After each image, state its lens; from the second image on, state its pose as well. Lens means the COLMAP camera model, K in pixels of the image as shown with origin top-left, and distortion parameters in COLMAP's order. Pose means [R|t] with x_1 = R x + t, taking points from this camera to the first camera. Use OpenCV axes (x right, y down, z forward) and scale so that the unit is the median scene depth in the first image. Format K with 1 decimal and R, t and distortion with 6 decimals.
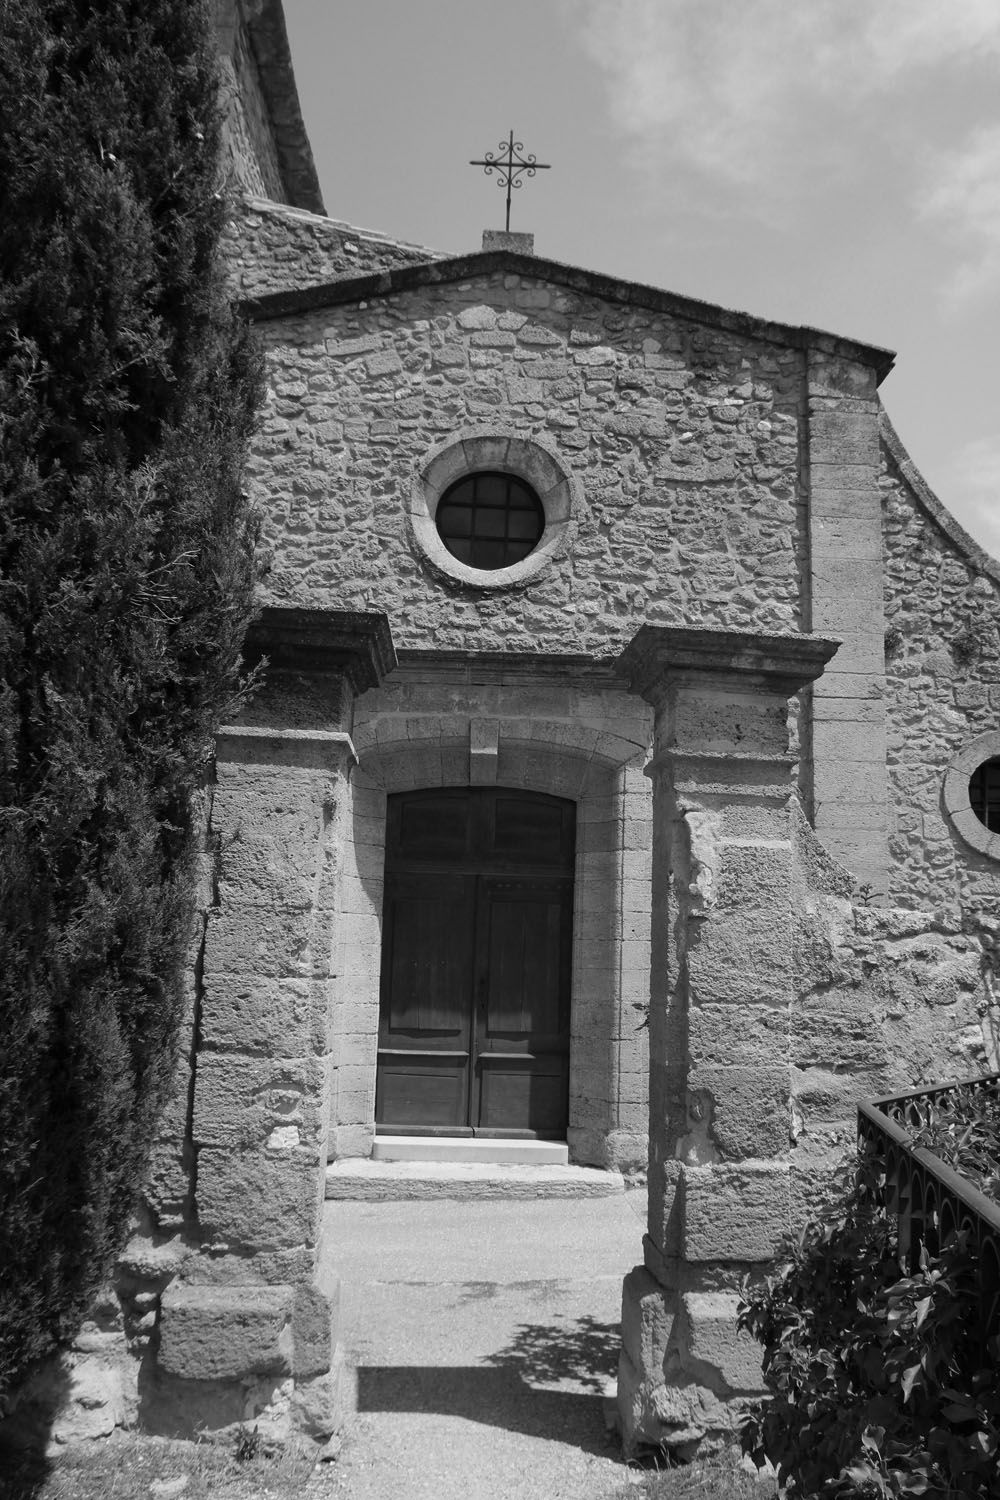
lens RADIAL K [[1226.4, 0, 500.0], [0, 1226.4, 750.0], [0, 0, 1]] dist [-0.123445, 0.111378]
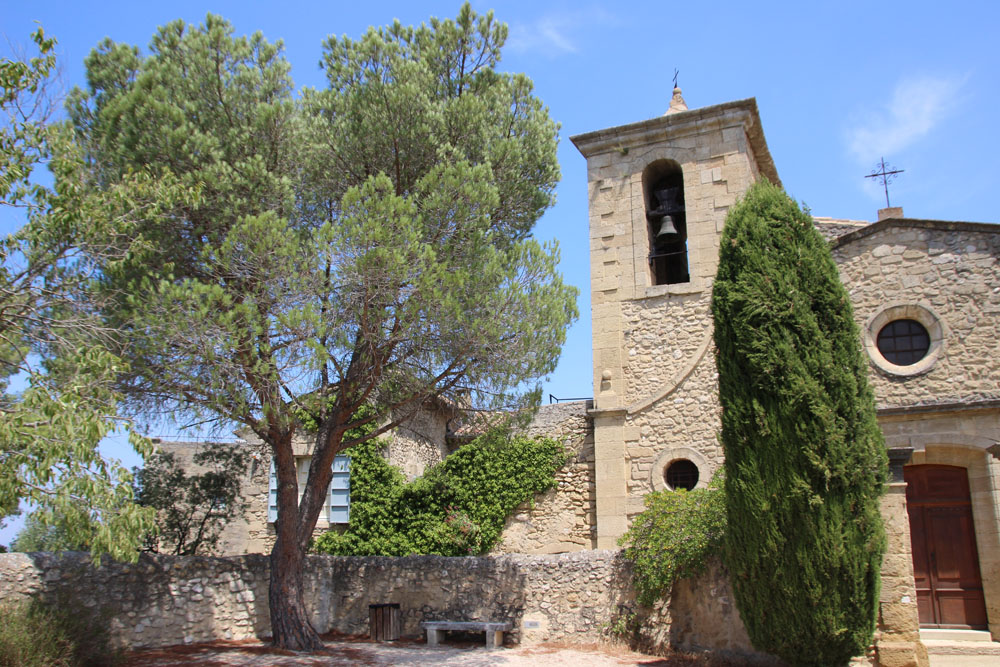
lens RADIAL K [[817.6, 0, 500.0], [0, 817.6, 333.5], [0, 0, 1]] dist [-0.123445, 0.111378]
pose [[0.899066, -0.142152, -0.414094, -0.064249], [0.102376, 0.987860, -0.116841, -0.111931], [0.425676, 0.062655, 0.902704, -0.613364]]
